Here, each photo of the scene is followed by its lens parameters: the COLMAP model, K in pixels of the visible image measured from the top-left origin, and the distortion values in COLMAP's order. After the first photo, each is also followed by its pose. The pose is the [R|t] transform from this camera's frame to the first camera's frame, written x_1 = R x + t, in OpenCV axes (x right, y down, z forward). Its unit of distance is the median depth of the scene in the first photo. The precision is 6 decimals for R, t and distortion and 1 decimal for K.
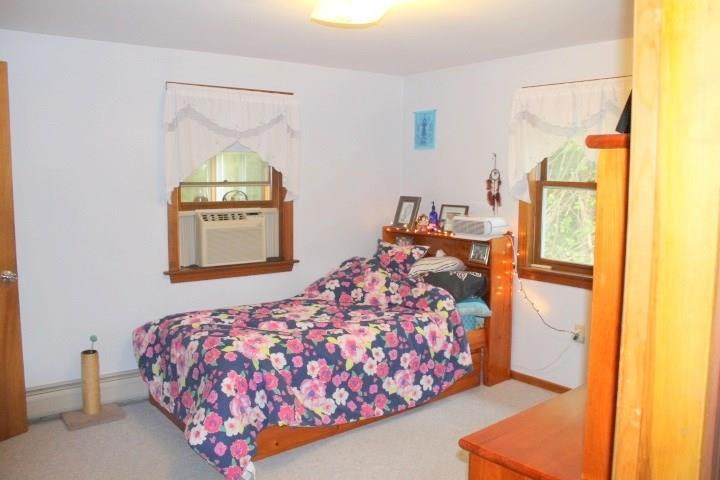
lens RADIAL K [[608.6, 0, 360.0], [0, 608.6, 240.0], [0, 0, 1]] dist [-0.171558, 0.169789]
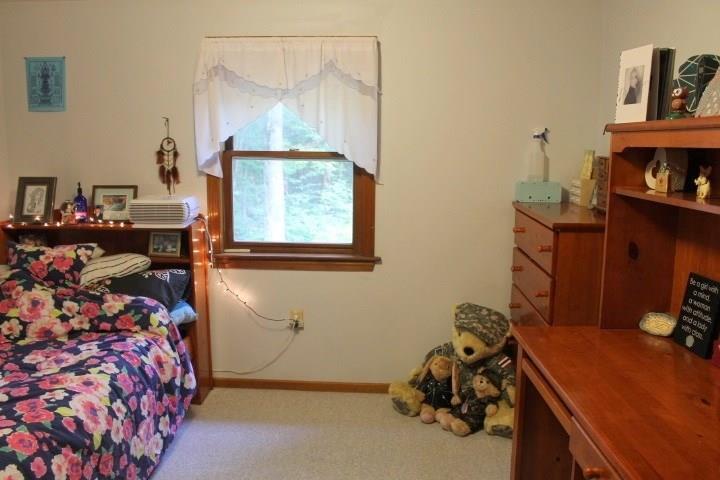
lens RADIAL K [[608.6, 0, 360.0], [0, 608.6, 240.0], [0, 0, 1]] dist [-0.171558, 0.169789]
pose [[0.650502, -0.116245, 0.750556, -0.227956], [0.077040, 0.993220, 0.087059, -0.033155], [-0.755587, 0.001191, 0.655047, 0.299223]]
